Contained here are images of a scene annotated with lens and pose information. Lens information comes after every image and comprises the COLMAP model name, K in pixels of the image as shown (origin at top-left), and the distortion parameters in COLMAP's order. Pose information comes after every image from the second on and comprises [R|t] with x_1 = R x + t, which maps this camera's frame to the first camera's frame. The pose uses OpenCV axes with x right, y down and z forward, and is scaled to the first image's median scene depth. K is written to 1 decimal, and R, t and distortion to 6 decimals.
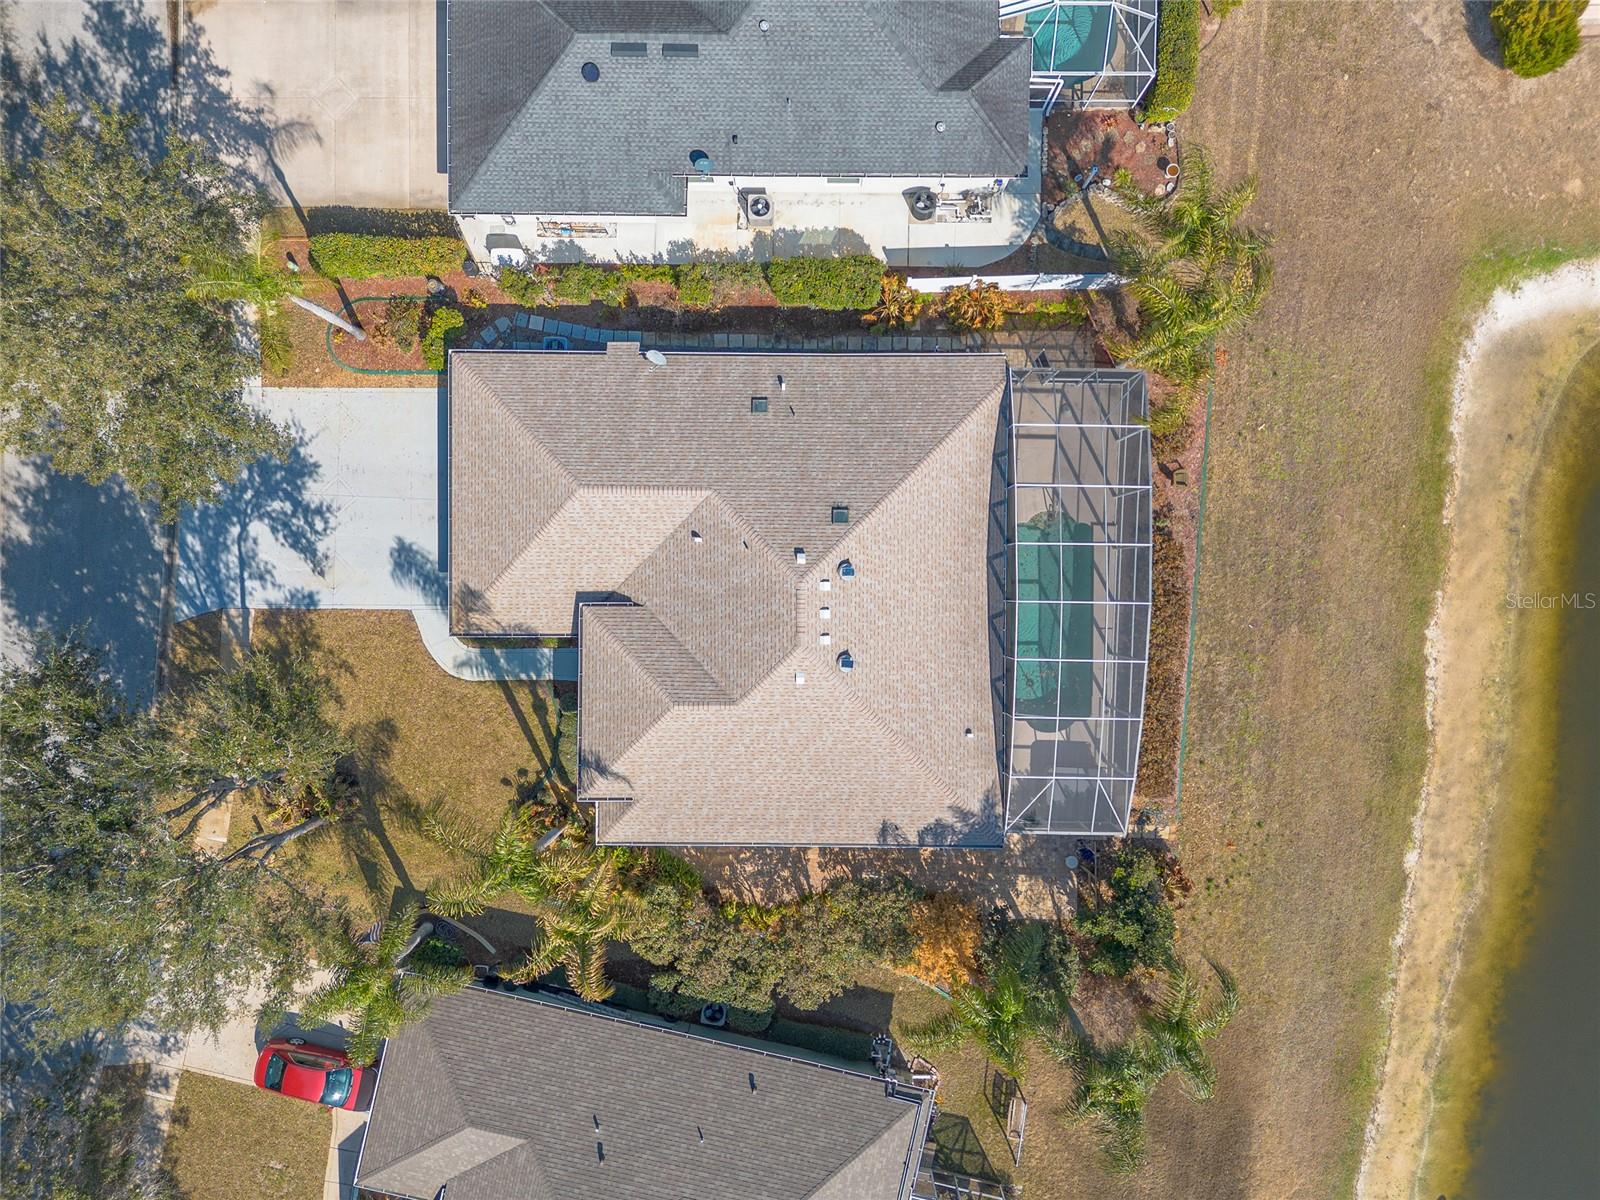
lens RADIAL K [[1140.5, 0, 793.5], [0, 1140.5, 604.2], [0, 0, 1]] dist [0.072364, -0.073034]
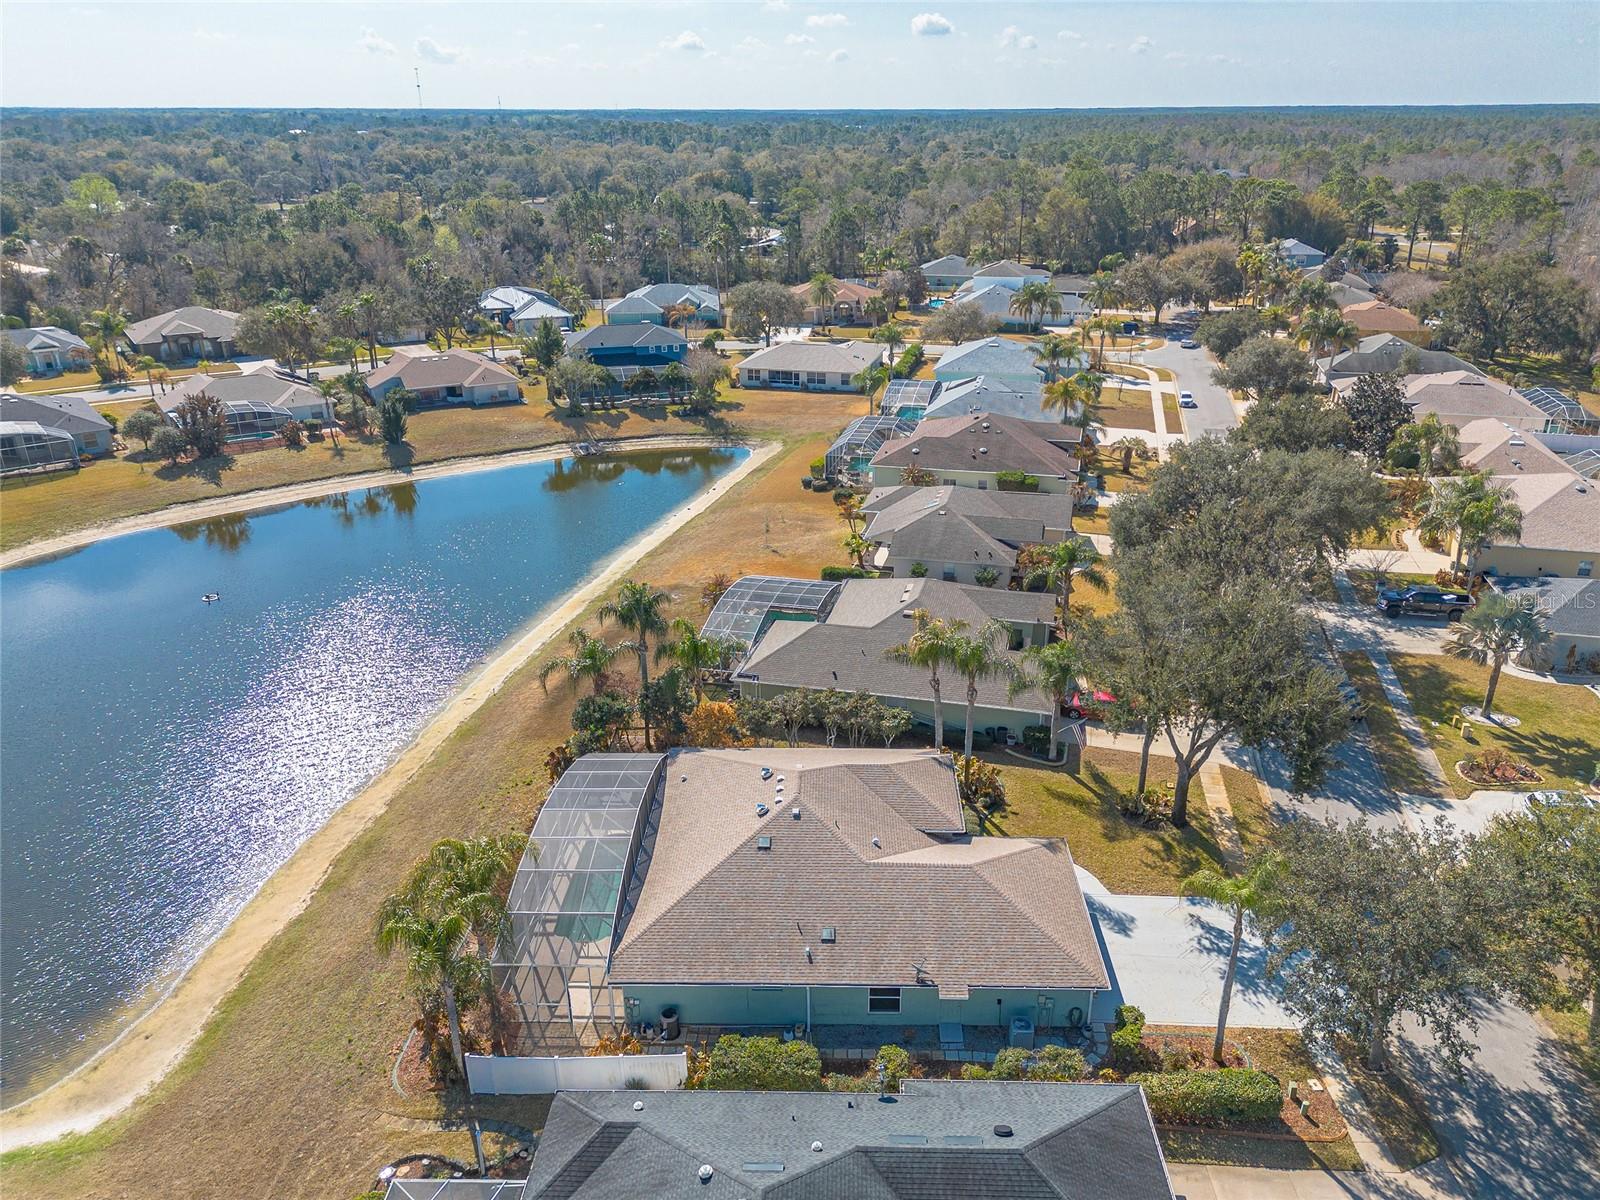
lens RADIAL K [[1146.9, 0, 828.6], [0, 1146.9, 607.1], [0, 0, 1]] dist [0.071302, -0.076426]
pose [[-0.999895, 0.009585, 0.010907, -0.042282], [0.006061, -0.407057, 0.913383, -1.015065], [0.013195, 0.913353, 0.406956, 0.198509]]
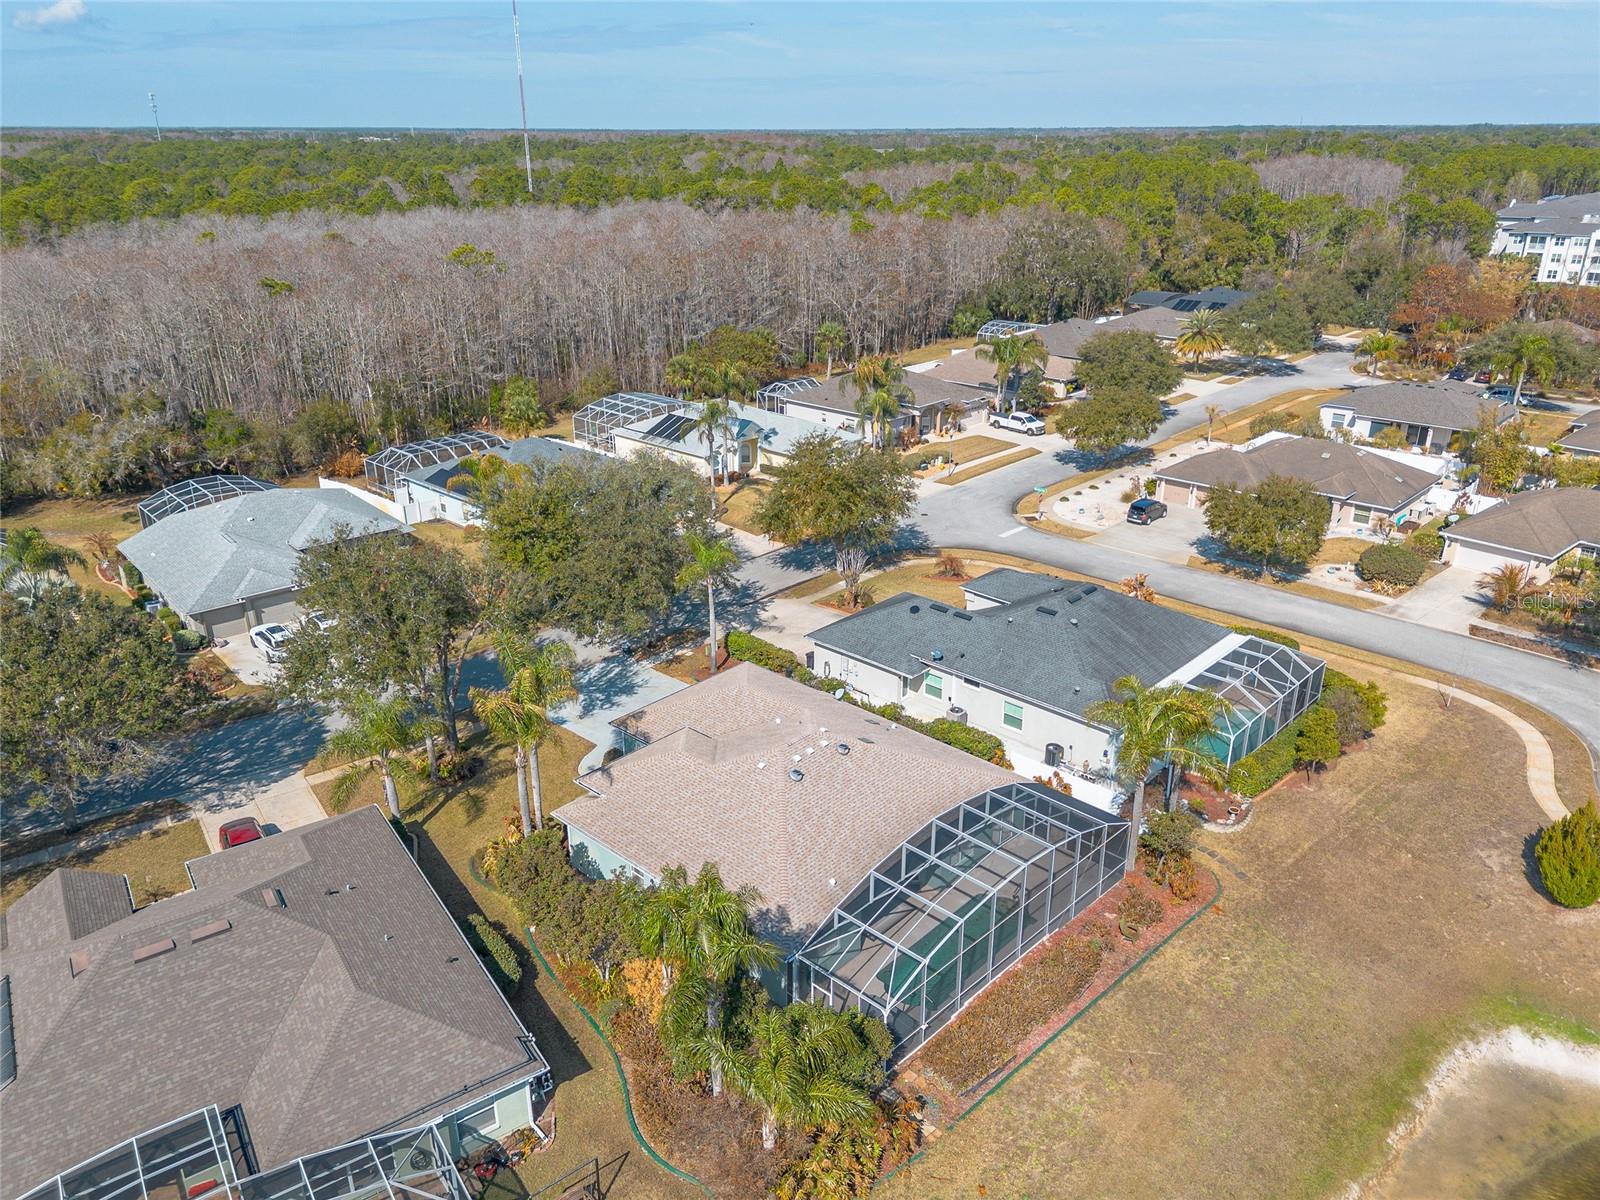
lens RADIAL K [[1117.7, 0, 792.3], [0, 1117.7, 624.1], [0, 0, 1]] dist [0.069803, -0.063997]
pose [[0.733036, 0.278781, -0.620435, 0.678427], [-0.680078, 0.283821, -0.675973, 0.751401], [-0.012356, 0.917457, 0.397643, 0.293712]]
